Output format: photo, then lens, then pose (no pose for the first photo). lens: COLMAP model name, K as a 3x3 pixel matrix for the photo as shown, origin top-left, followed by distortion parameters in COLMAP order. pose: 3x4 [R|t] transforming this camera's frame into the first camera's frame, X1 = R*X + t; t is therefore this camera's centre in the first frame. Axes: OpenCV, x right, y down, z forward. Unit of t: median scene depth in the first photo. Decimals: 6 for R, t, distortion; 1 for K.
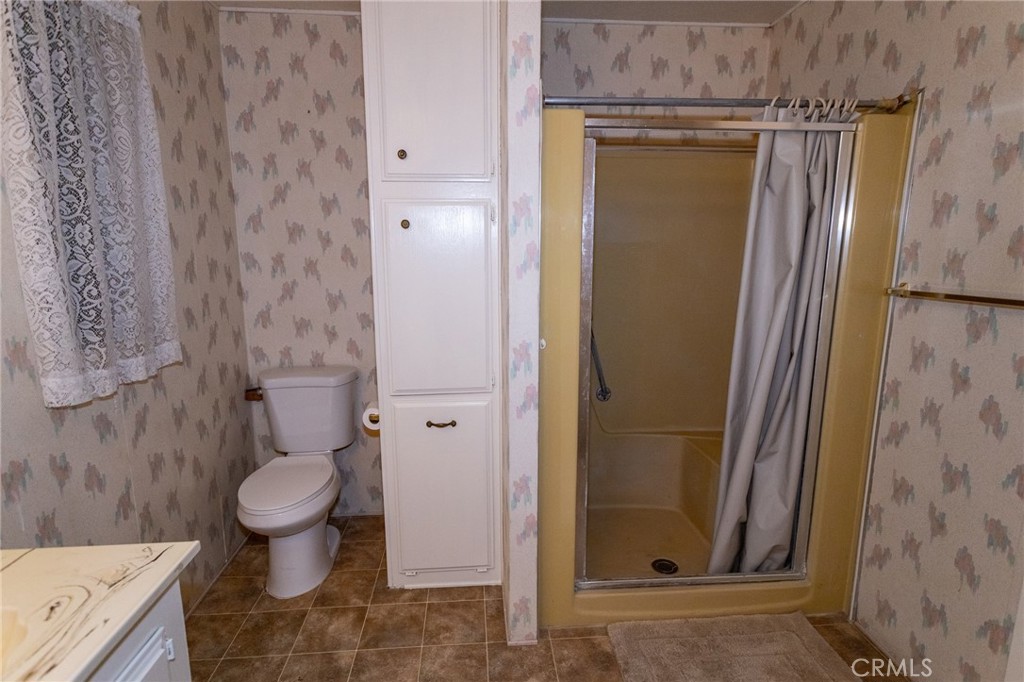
lens RADIAL K [[513.9, 0, 506.6], [0, 513.9, 338.3], [0, 0, 1]] dist [-0.002169, 0.001006]
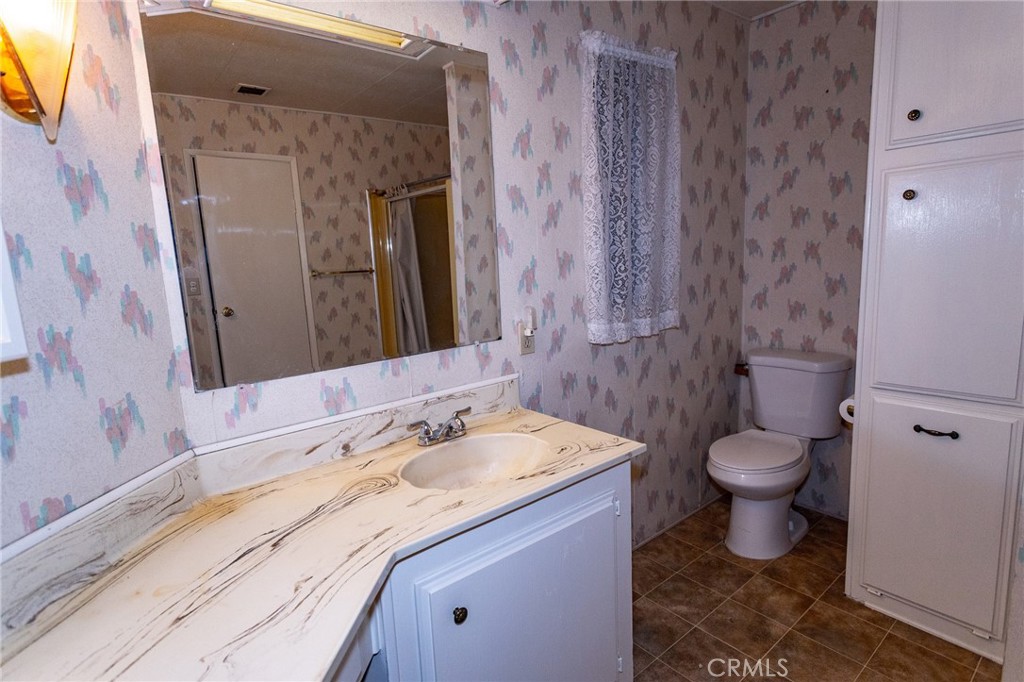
lens RADIAL K [[513.9, 0, 506.6], [0, 513.9, 338.3], [0, 0, 1]] dist [-0.002169, 0.001006]
pose [[0.568016, 0.108423, -0.815844, 0.140179], [-0.099209, 0.993076, 0.062904, 0.032535], [0.817016, 0.045209, 0.574840, -0.053278]]
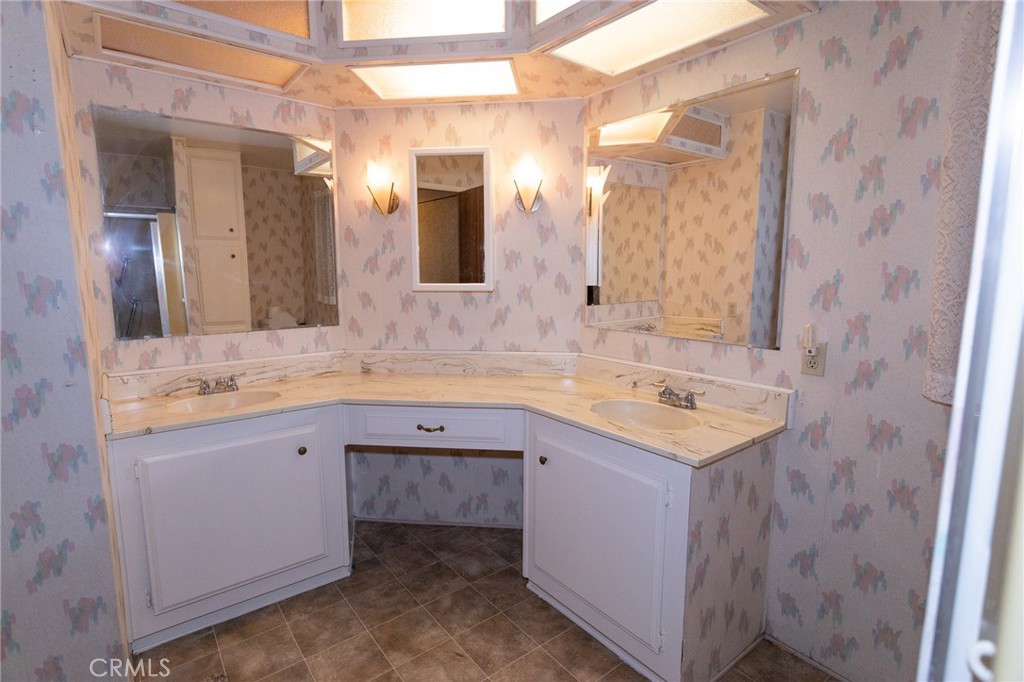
lens RADIAL K [[513.9, 0, 506.6], [0, 513.9, 338.3], [0, 0, 1]] dist [-0.002169, 0.001006]
pose [[-0.827177, 0.089099, -0.554834, 0.290779], [-0.089676, 0.953767, 0.286856, -0.139236], [0.554741, 0.287036, -0.780944, 0.864283]]
